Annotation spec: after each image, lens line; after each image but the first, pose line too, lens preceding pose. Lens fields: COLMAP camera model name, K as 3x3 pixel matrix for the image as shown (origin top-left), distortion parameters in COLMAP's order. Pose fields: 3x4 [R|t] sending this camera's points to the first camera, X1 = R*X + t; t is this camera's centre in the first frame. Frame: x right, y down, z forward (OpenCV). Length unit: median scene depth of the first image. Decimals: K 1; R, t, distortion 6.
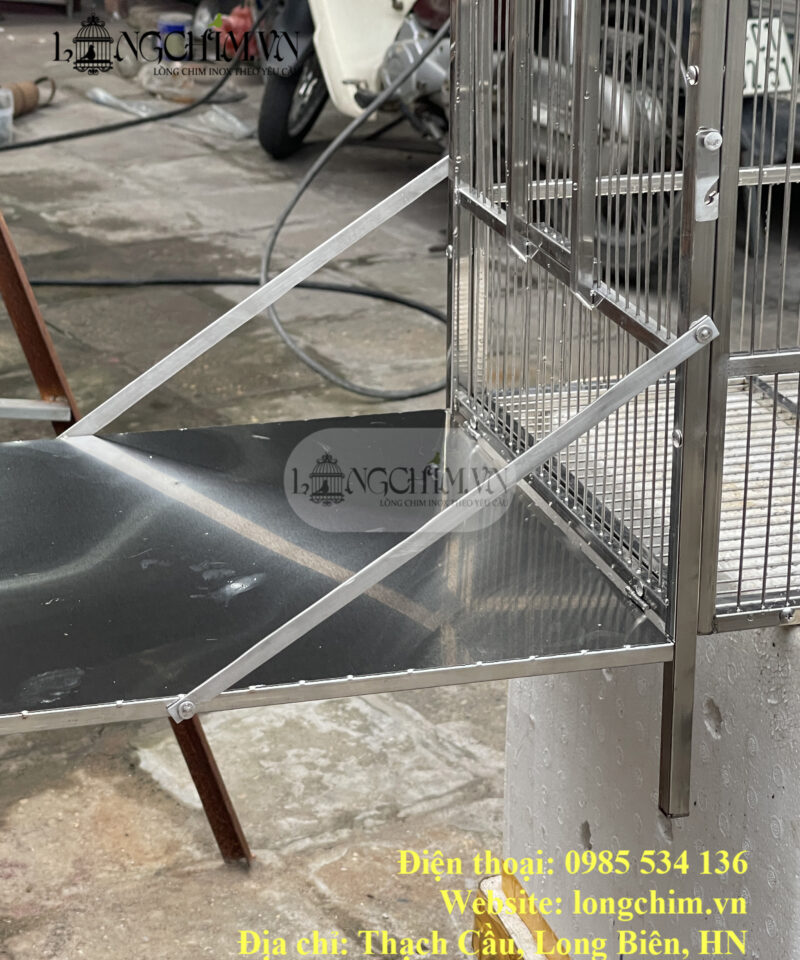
lens RADIAL K [[2501.5, 0, 400.0], [0, 2501.5, 480.0], [0, 0, 1]] dist [0.037103, 0.624408]
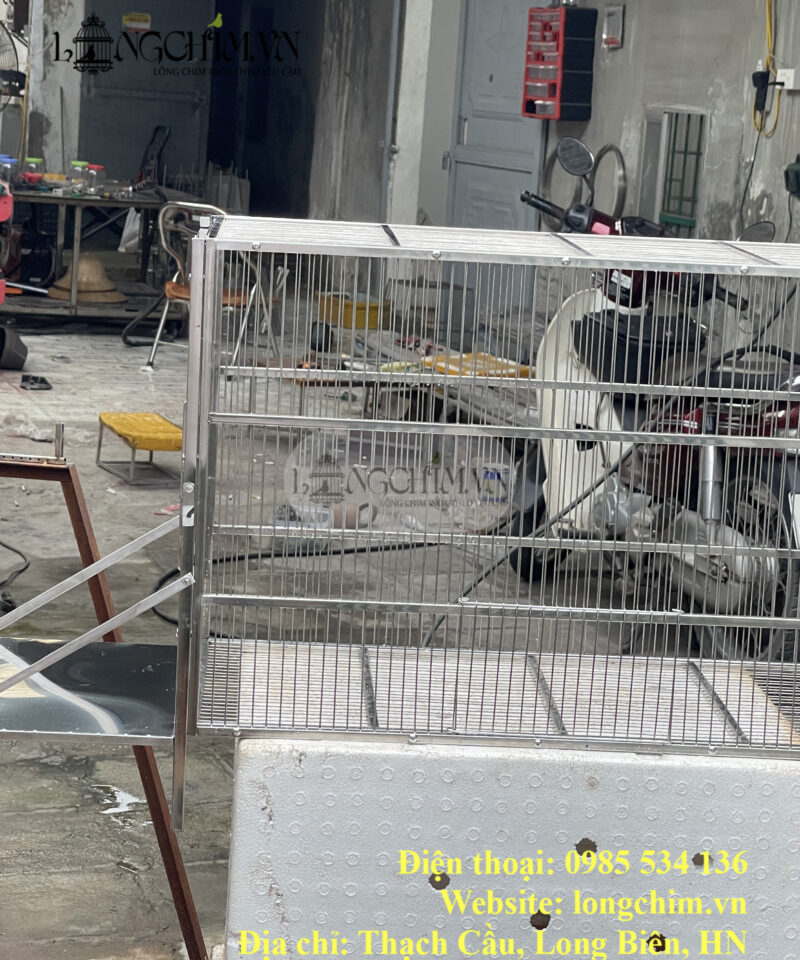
lens RADIAL K [[2497.2, 0, 400.0], [0, 2497.2, 480.0], [0, 0, 1]] dist [0.100239, -0.000619]
pose [[0.973211, 0.086342, -0.213087, 0.303518], [-0.123805, 0.977765, -0.169255, 0.078937], [0.193736, 0.191102, 0.962261, -0.408780]]
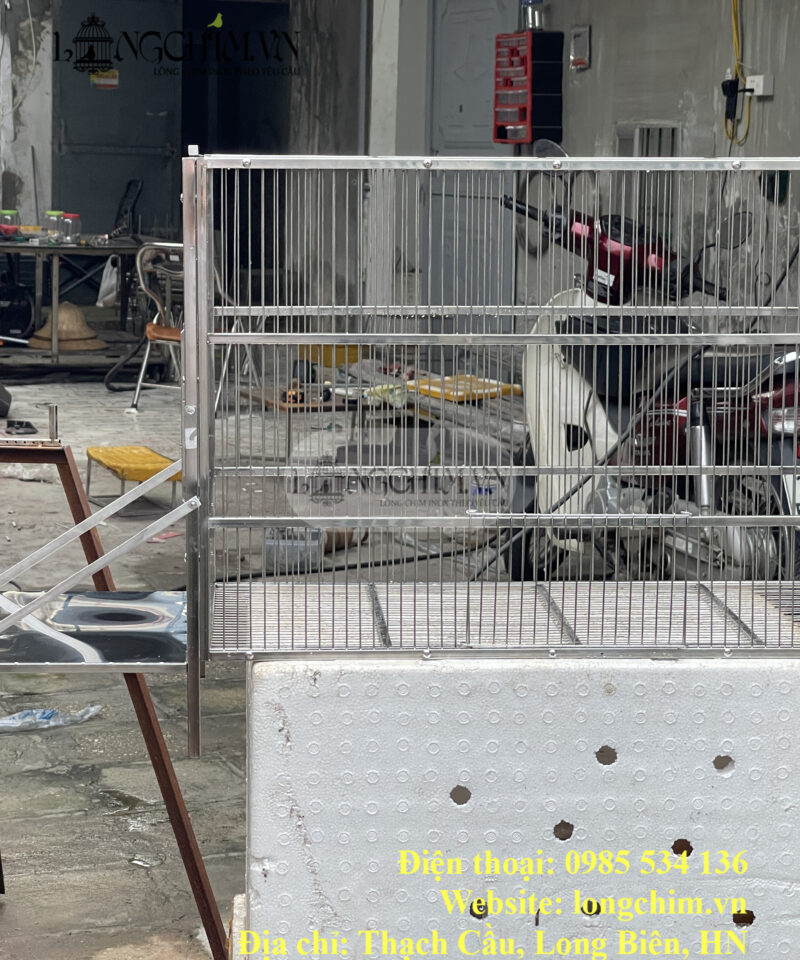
lens RADIAL K [[2501.5, 0, 400.0], [0, 2501.5, 480.0], [0, 0, 1]] dist [0.037103, 0.624408]
pose [[0.977374, 0.034214, -0.208734, 0.299704], [-0.075670, 0.978079, -0.193996, 0.129335], [0.197521, 0.205402, 0.958538, -0.397451]]
